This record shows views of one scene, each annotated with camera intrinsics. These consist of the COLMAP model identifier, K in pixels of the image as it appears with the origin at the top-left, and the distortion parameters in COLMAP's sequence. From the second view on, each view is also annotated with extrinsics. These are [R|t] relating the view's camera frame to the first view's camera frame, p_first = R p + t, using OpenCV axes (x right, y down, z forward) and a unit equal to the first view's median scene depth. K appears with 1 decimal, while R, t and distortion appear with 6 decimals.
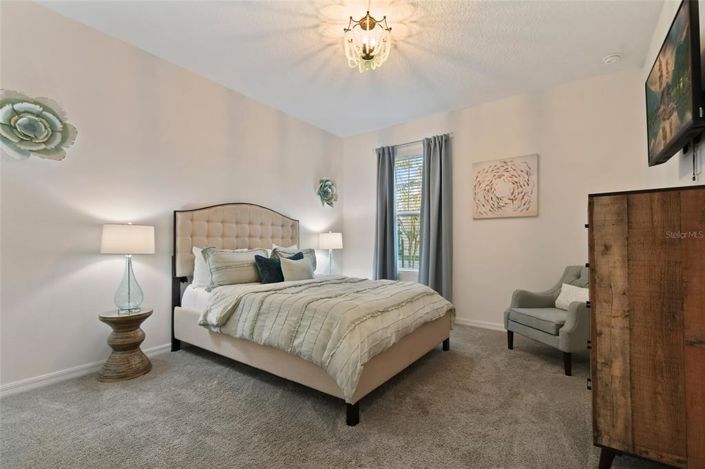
lens RADIAL K [[317.1, 0, 352.3], [0, 317.1, 236.9], [0, 0, 1]] dist [0.011822, -0.001004]
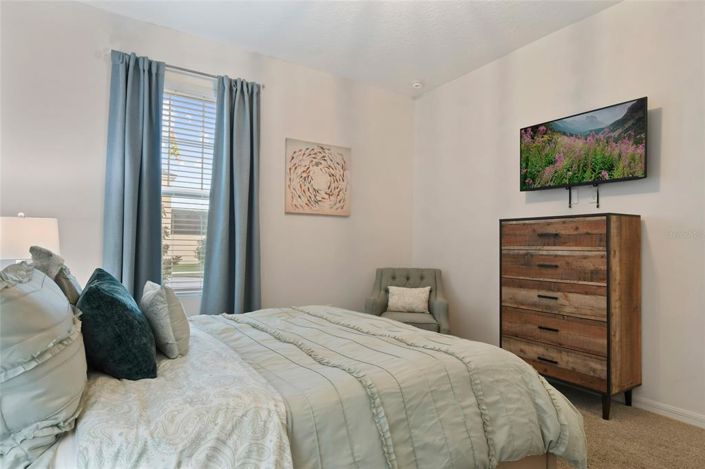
lens RADIAL K [[404.2, 0, 351.5], [0, 404.2, 236.1], [0, 0, 1]] dist [0.002360, 0.000328]
pose [[0.343983, 0.022099, 0.938716, -0.476280], [-0.025812, 0.999568, -0.014073, 0.007584], [-0.938621, -0.019389, 0.344404, 0.555761]]
